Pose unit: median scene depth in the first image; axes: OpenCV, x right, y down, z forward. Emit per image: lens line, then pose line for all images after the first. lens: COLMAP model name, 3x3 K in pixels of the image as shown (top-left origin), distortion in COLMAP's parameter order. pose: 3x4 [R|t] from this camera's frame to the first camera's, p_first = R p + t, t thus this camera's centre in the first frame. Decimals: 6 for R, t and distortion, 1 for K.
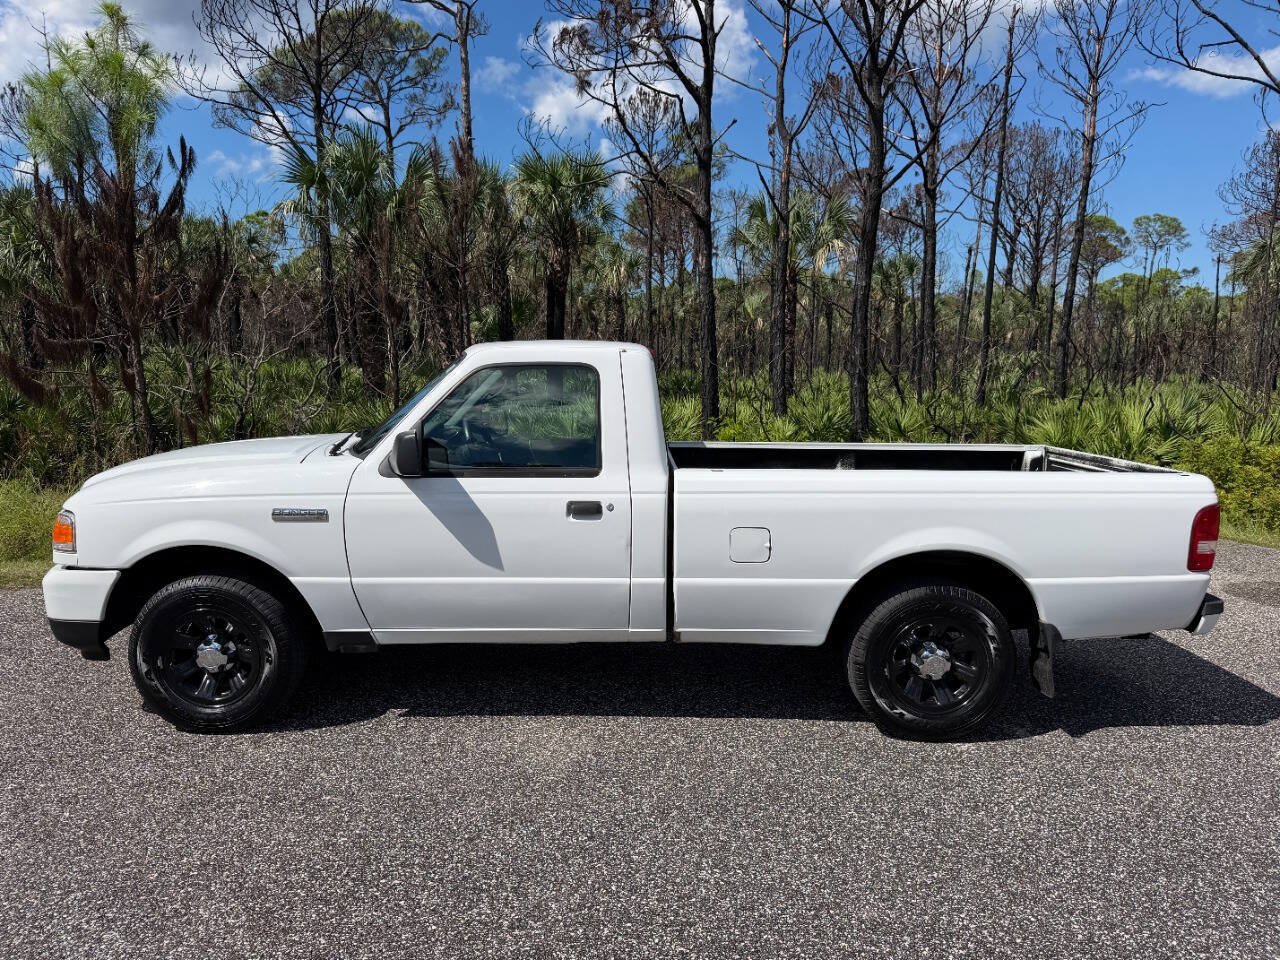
lens RADIAL K [[924.9, 0, 639.8], [0, 924.9, 488.6], [0, 0, 1]] dist [0.003849, -0.010462]
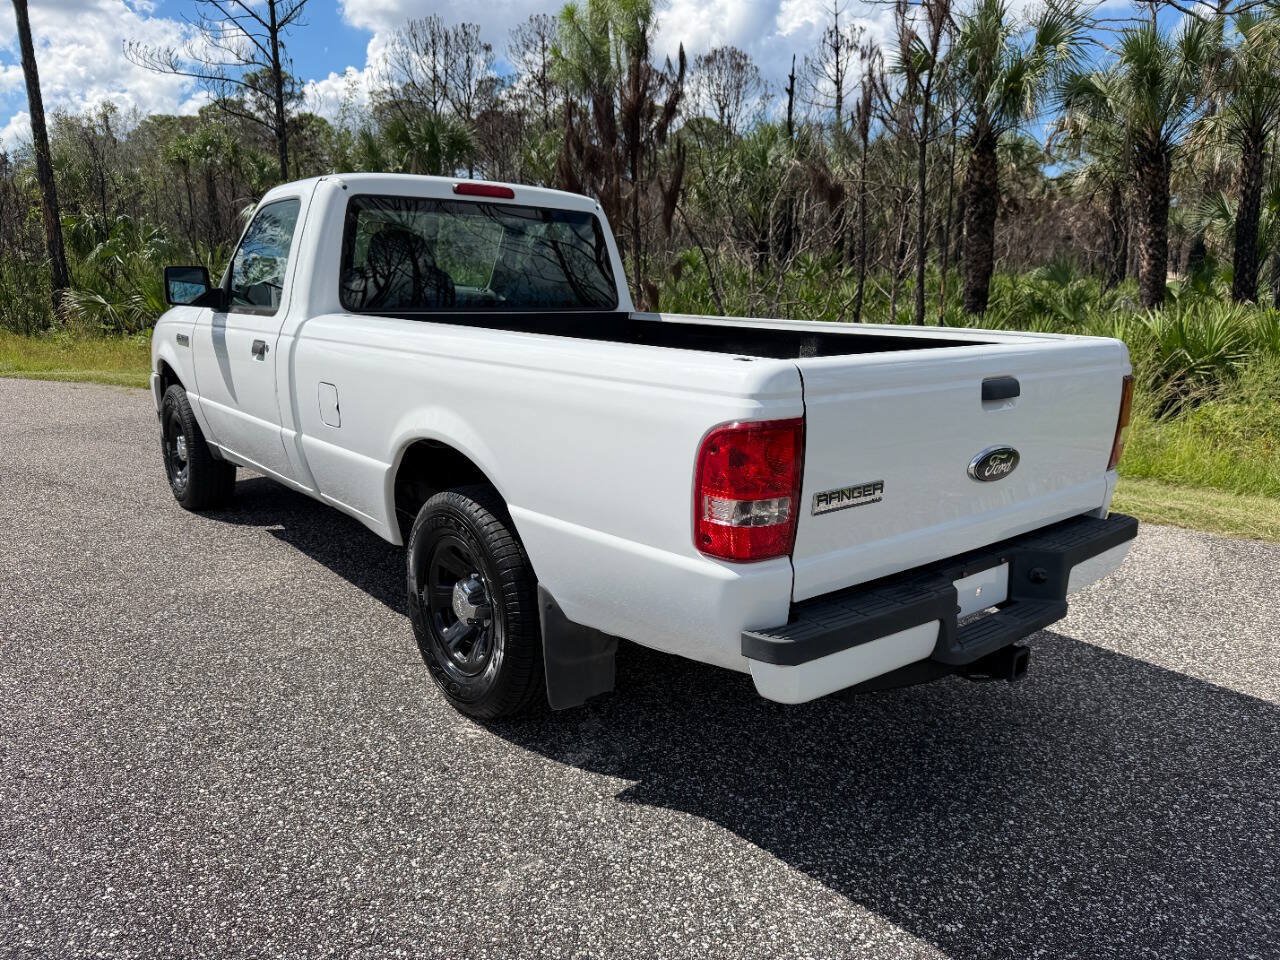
lens RADIAL K [[924.9, 0, 648.6], [0, 924.9, 469.0], [0, 0, 1]] dist [0.003849, -0.010462]
pose [[0.636508, 0.158018, -0.754909, 0.929376], [-0.110249, 0.987377, 0.113721, -0.009069], [0.763349, 0.010844, 0.645895, 0.653592]]
